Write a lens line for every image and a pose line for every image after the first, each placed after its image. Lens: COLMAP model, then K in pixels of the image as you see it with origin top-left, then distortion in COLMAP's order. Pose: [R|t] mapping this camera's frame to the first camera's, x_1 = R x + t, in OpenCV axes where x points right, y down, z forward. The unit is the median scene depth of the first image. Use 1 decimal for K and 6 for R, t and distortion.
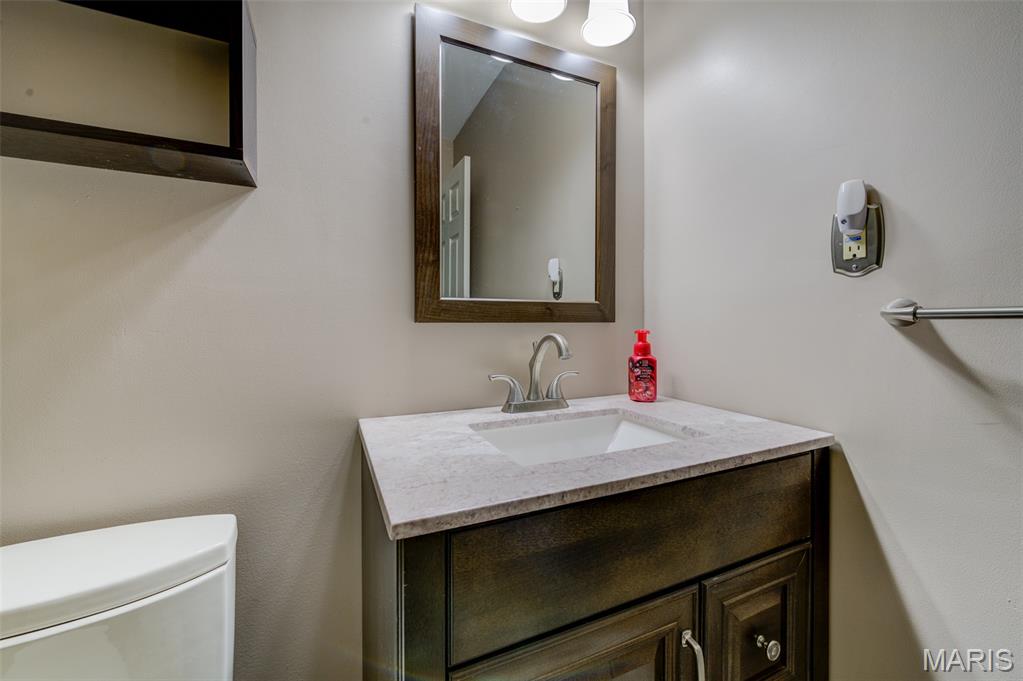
lens RADIAL K [[405.0, 0, 511.1], [0, 405.0, 325.2], [0, 0, 1]] dist [0.001631, 0.000073]
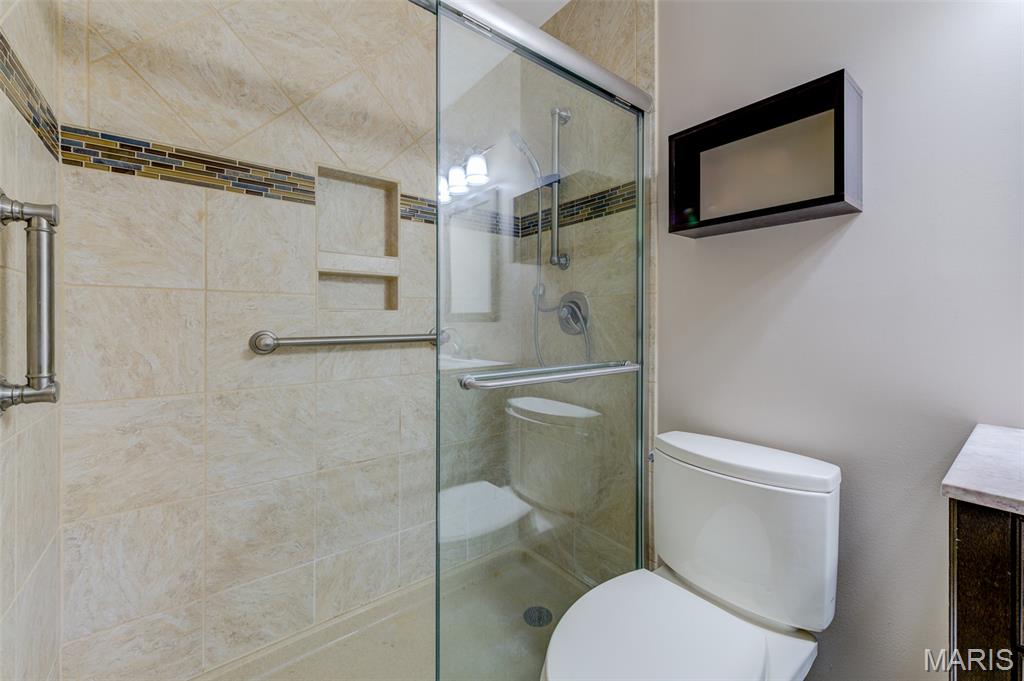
lens RADIAL K [[405.4, 0, 511.6], [0, 405.4, 325.2], [0, 0, 1]] dist [0.001631, 0.000073]
pose [[0.216626, 0.001831, -0.976253, 0.413503], [0.000165, 0.999998, 0.001912, 0.000550], [0.976255, -0.000575, 0.216626, -0.367375]]
